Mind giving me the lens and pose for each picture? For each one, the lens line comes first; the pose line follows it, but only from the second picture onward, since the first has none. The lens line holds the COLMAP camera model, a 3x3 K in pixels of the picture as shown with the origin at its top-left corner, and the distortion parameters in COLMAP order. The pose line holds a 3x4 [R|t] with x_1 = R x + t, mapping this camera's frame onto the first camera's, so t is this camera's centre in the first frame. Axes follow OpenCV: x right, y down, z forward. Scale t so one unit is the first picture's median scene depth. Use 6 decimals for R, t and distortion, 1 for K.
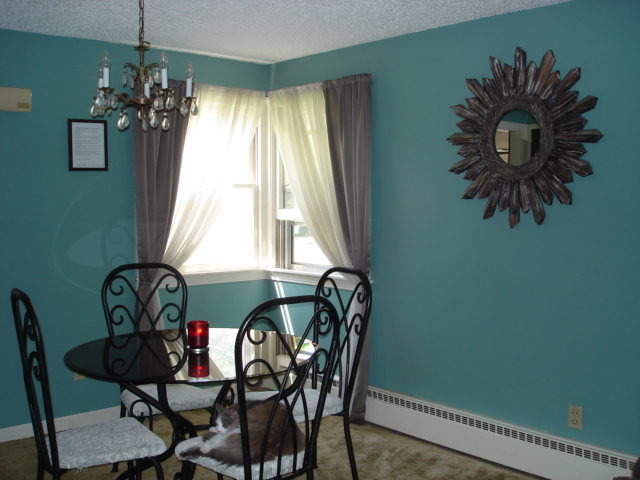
lens RADIAL K [[717.5, 0, 320.0], [0, 717.5, 240.0], [0, 0, 1]] dist [-0.077360, -0.110129]
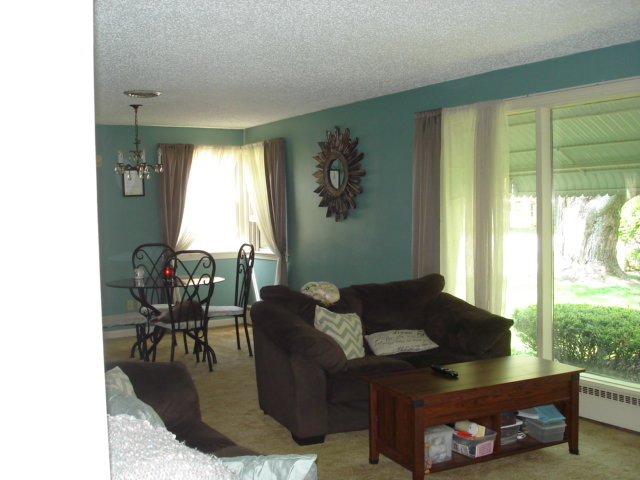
lens RADIAL K [[717.5, 0, 320.0], [0, 717.5, 240.0], [0, 0, 1]] dist [-0.077360, -0.110129]
pose [[0.984655, -0.016959, -0.173685, 0.521262], [0.014879, 0.999801, -0.013275, 0.052494], [0.173876, 0.010487, 0.984712, -0.820561]]
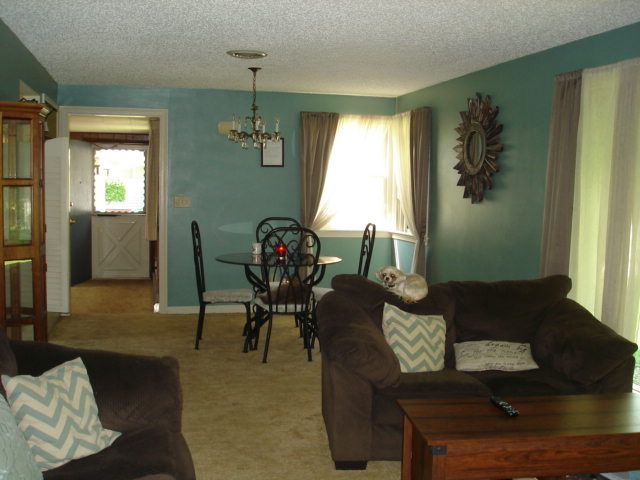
lens RADIAL K [[717.5, 0, 320.0], [0, 717.5, 240.0], [0, 0, 1]] dist [-0.077360, -0.110129]
pose [[0.880576, 0.051277, -0.471122, 0.691284], [-0.044213, 0.998682, 0.026057, 0.035917], [0.471837, -0.002115, 0.881683, -0.566707]]
